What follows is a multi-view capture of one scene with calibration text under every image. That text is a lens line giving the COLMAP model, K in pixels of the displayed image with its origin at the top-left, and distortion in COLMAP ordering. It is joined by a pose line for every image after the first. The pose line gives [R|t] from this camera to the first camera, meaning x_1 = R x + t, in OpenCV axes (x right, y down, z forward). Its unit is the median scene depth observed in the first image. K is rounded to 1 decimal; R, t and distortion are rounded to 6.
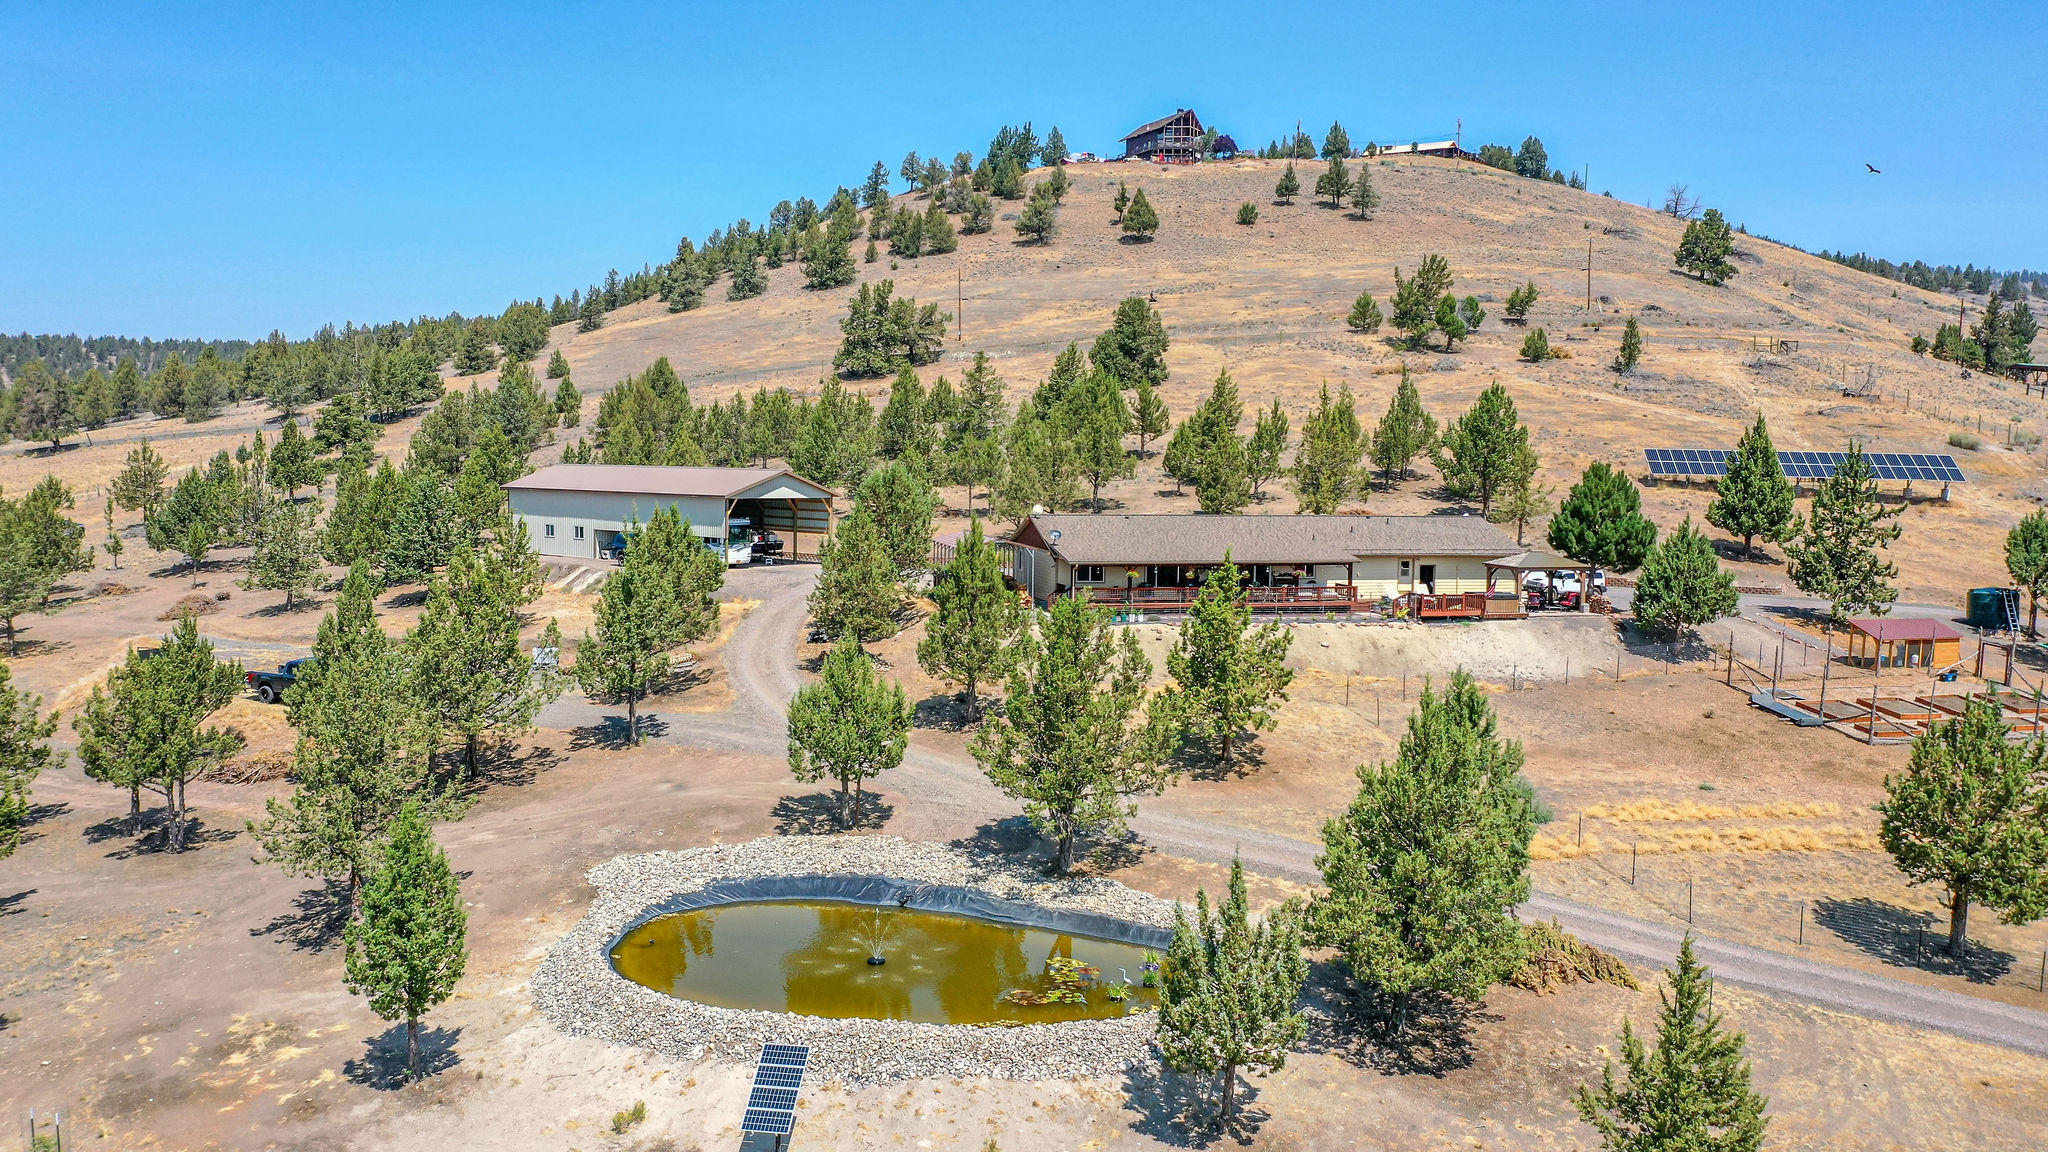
lens RADIAL K [[1604.3, 0, 1028.5], [0, 1604.3, 575.3], [0, 0, 1]] dist [0.004075, -0.000406]
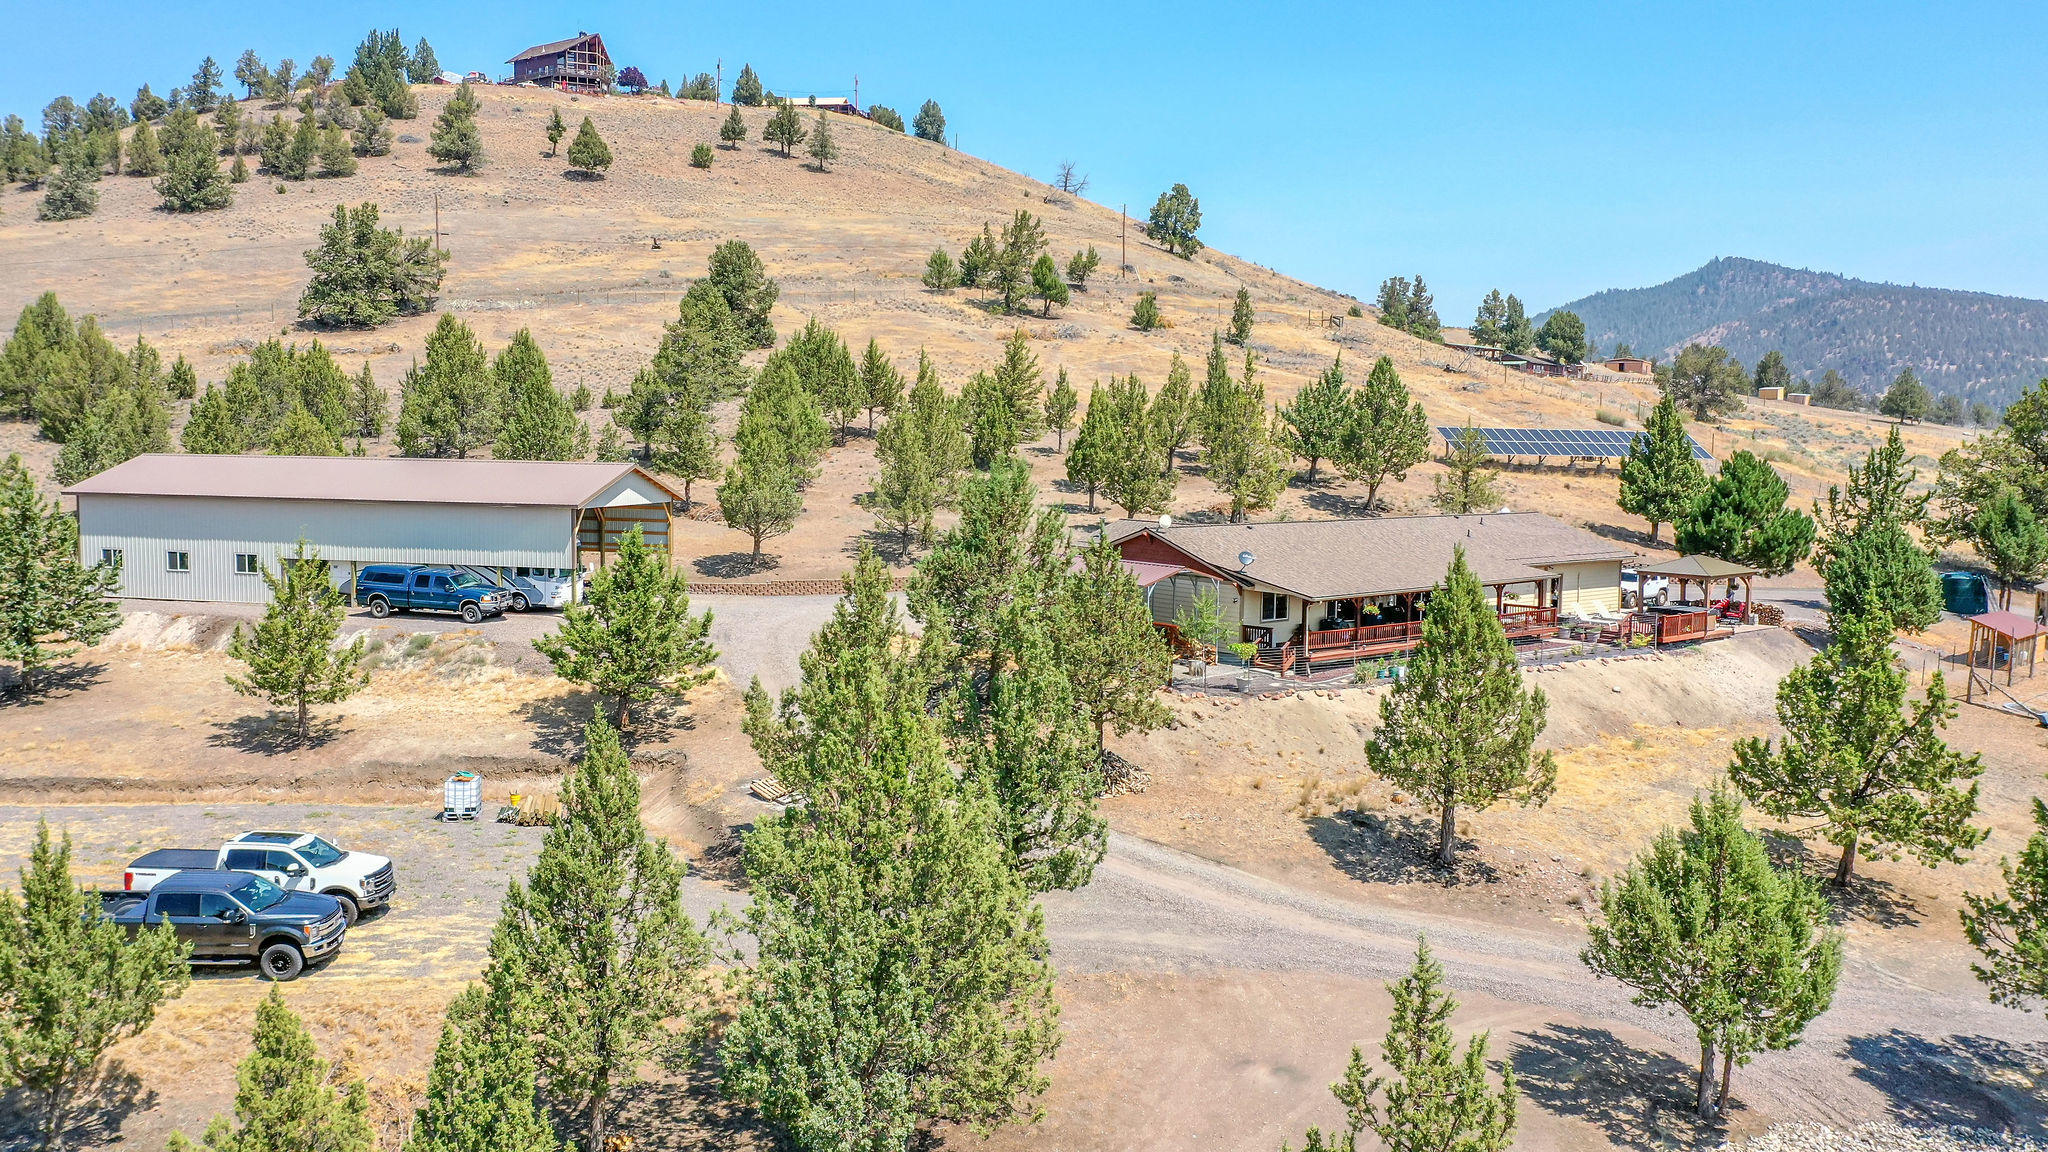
lens RADIAL K [[1604.3, 0, 1029.1], [0, 1604.3, 576.2], [0, 0, 1]] dist [0.004075, -0.000406]
pose [[0.895182, -0.042551, 0.443665, -0.111568], [0.032283, 0.999008, 0.030676, -0.012161], [-0.444530, -0.013138, 0.895667, 0.113831]]
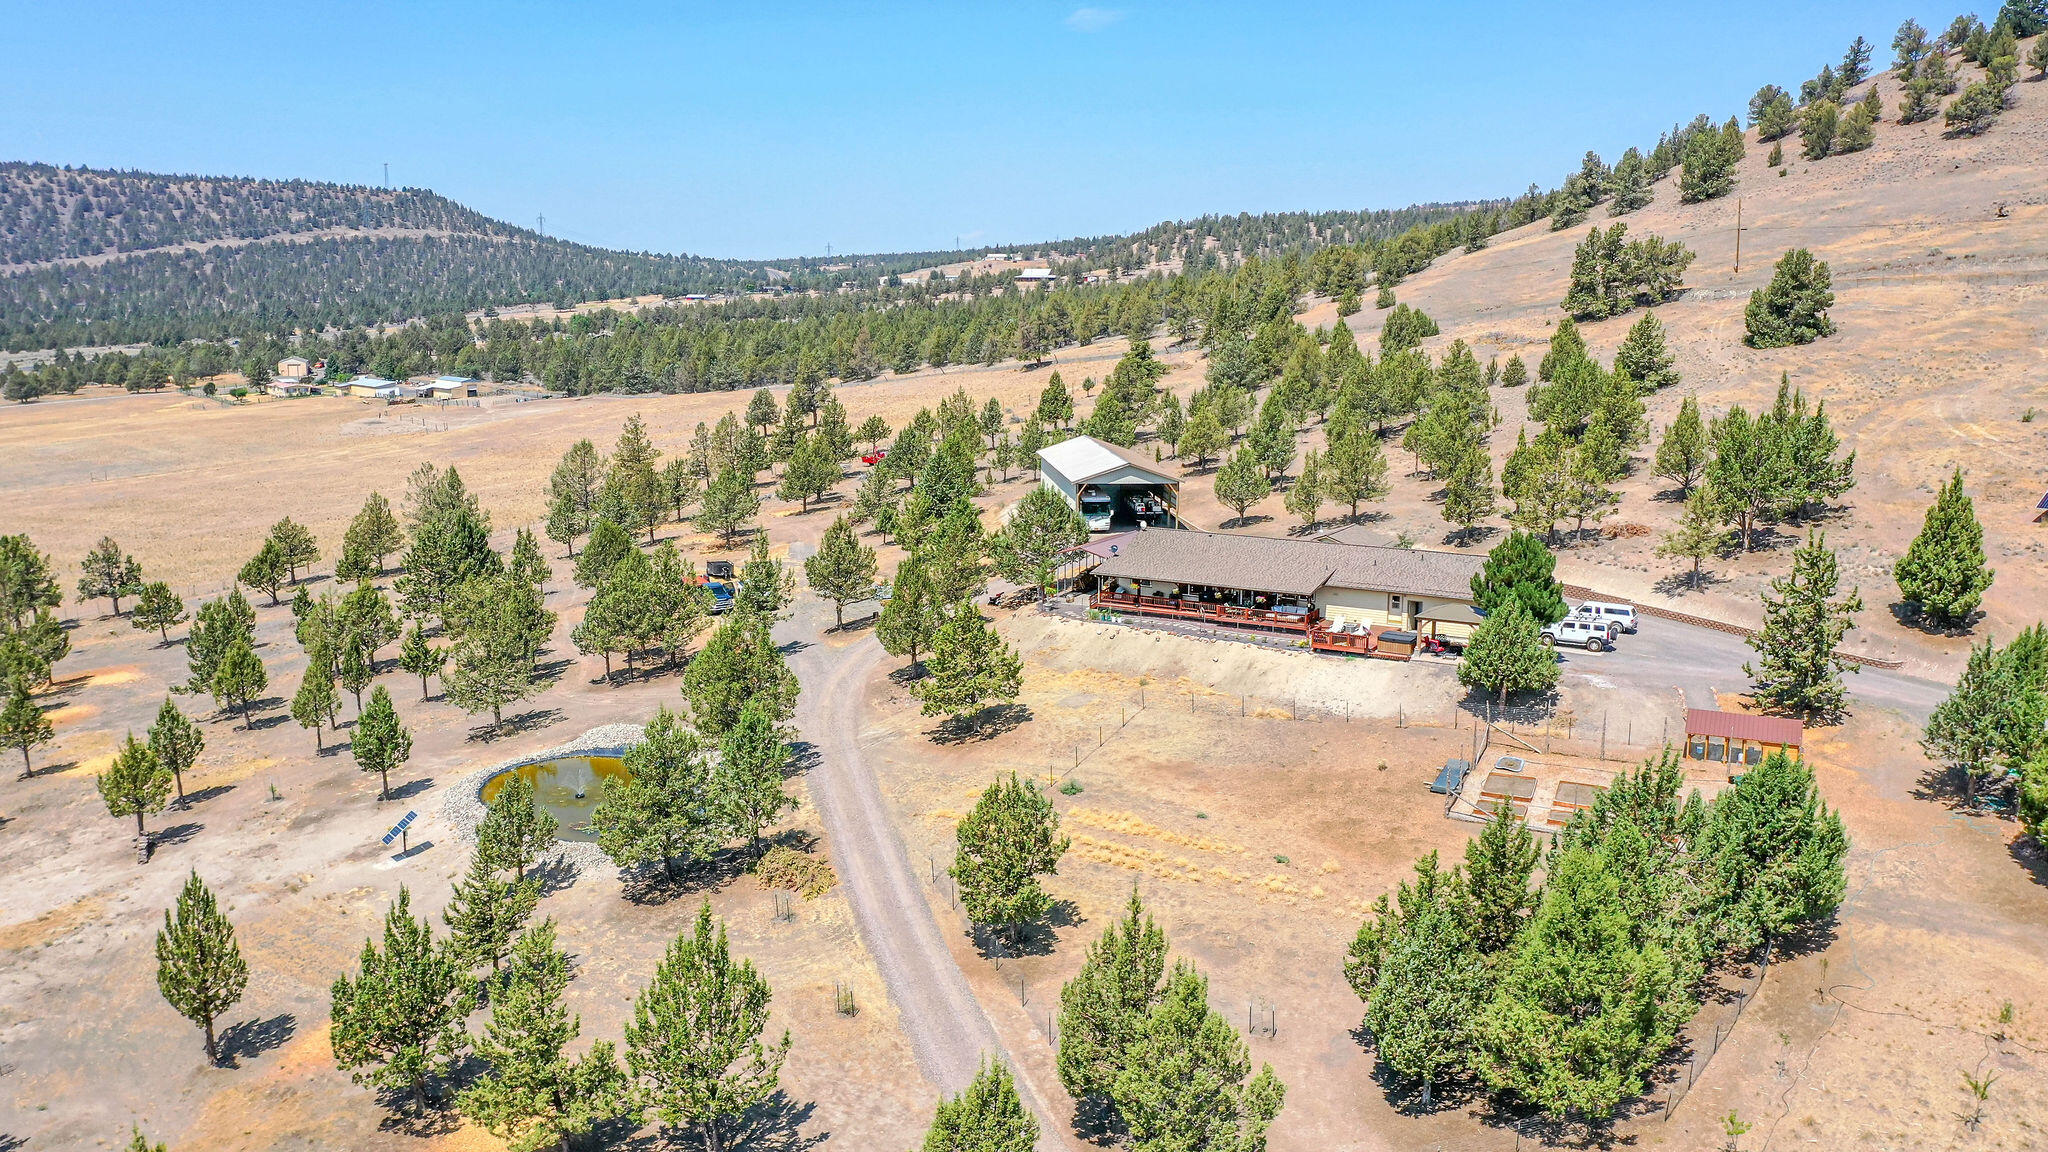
lens RADIAL K [[1604.3, 0, 1039.1], [0, 1604.3, 569.4], [0, 0, 1]] dist [0.004075, -0.000406]
pose [[0.737561, 0.108377, -0.666527, 0.246846], [-0.045542, 0.992773, 0.111029, -0.043863], [0.673743, -0.051536, 0.737166, -0.010626]]
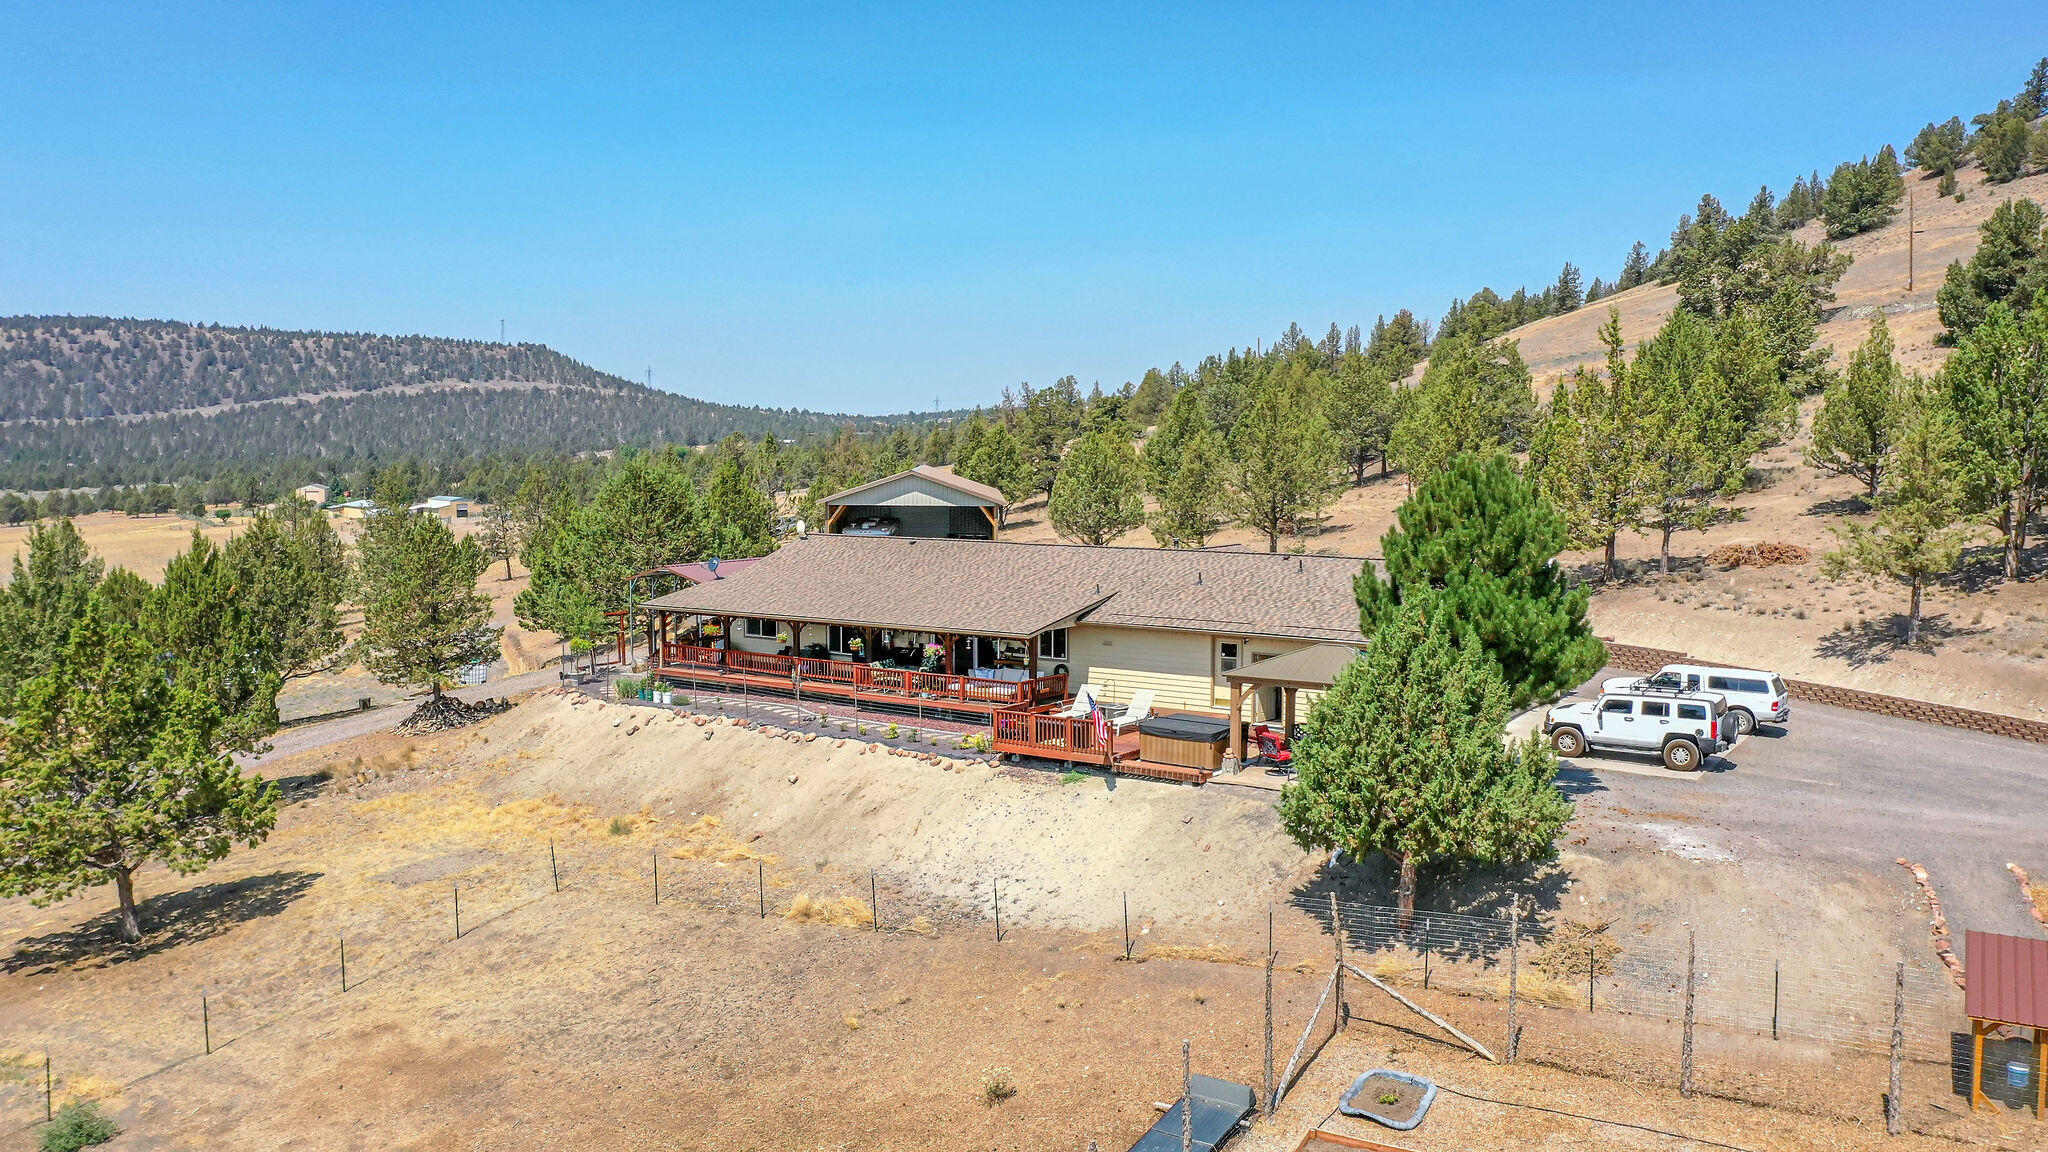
lens RADIAL K [[1604.3, 0, 1033.0], [0, 1604.3, 576.1], [0, 0, 1]] dist [0.004075, -0.000406]
pose [[0.681627, 0.047364, -0.730165, 0.172436], [-0.048175, 0.998643, 0.019806, -0.011480], [0.730112, 0.021675, 0.682983, 0.179314]]
